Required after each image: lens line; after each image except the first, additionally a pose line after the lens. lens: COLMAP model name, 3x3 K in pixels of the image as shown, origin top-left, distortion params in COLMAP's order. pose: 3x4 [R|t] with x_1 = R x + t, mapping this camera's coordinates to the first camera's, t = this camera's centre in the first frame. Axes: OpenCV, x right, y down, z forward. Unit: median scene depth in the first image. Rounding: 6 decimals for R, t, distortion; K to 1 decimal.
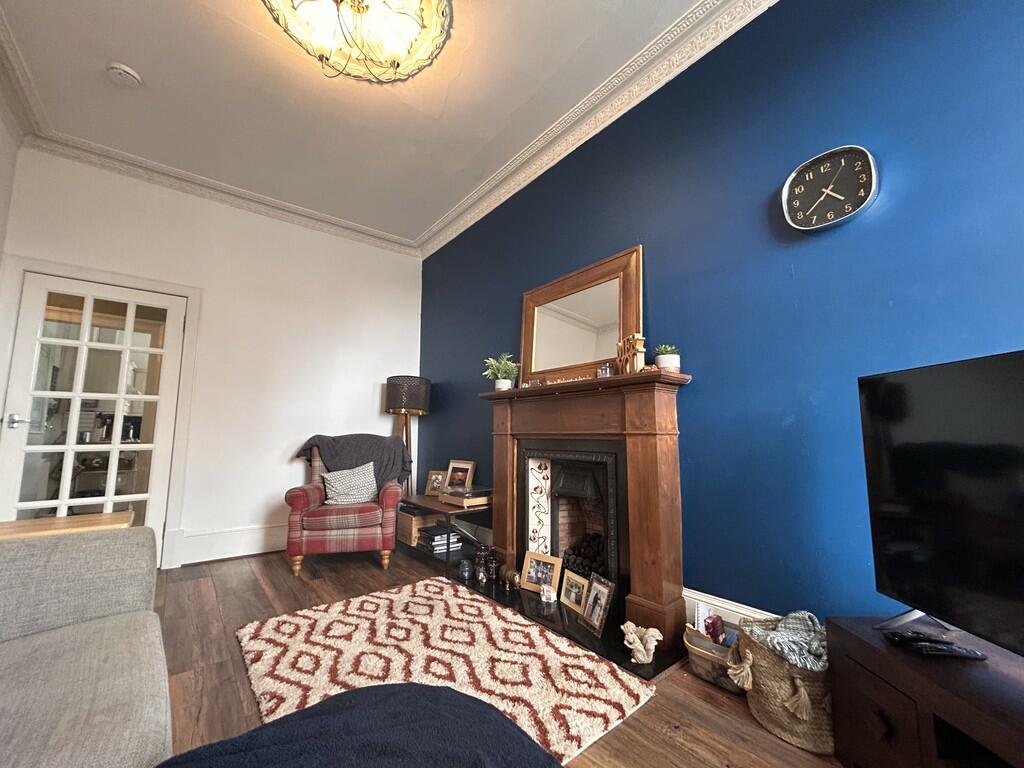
lens RADIAL K [[409.7, 0, 510.4], [0, 409.7, 385.7], [0, 0, 1]] dist [0.000536, 0.000302]
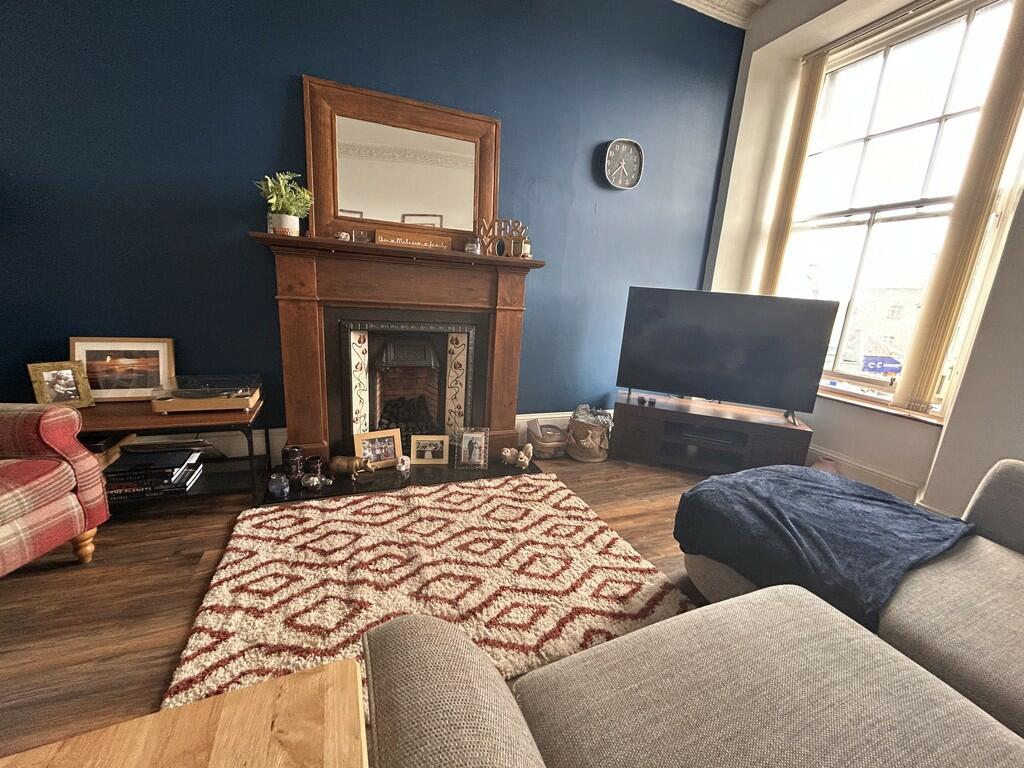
lens RADIAL K [[409.7, 0, 507.7], [0, 409.7, 385.4], [0, 0, 1]] dist [0.000536, 0.000302]
pose [[0.301949, -0.205139, 0.930991, -0.784641], [-0.178201, 0.947215, 0.266510, 0.007329], [-0.936521, -0.246376, 0.249454, 0.582353]]
